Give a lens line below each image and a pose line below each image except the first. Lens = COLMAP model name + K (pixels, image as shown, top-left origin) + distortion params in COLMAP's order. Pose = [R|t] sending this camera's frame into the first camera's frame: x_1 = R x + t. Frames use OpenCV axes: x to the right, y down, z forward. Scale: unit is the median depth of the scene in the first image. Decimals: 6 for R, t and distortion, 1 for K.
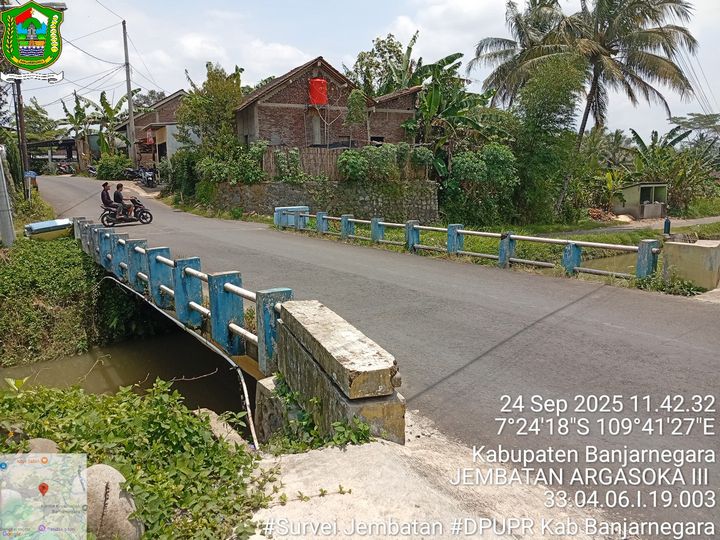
lens RADIAL K [[548.7, 0, 357.5], [0, 548.7, 271.5], [0, 0, 1]] dist [0.115409, -0.250554]
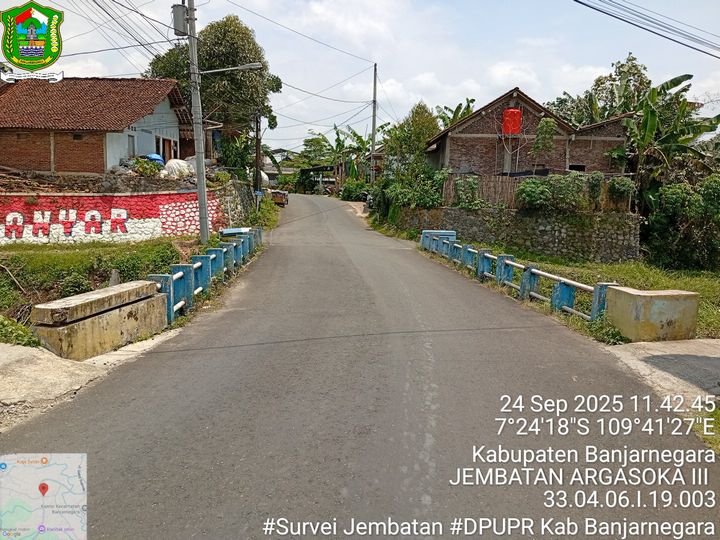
lens RADIAL K [[548.7, 0, 357.5], [0, 548.7, 271.5], [0, 0, 1]] dist [0.115409, -0.250554]
pose [[0.872366, 0.101500, -0.478200, 0.198954], [-0.122318, 0.992412, -0.012496, -0.004240], [0.473303, 0.069394, 0.878162, -0.009331]]
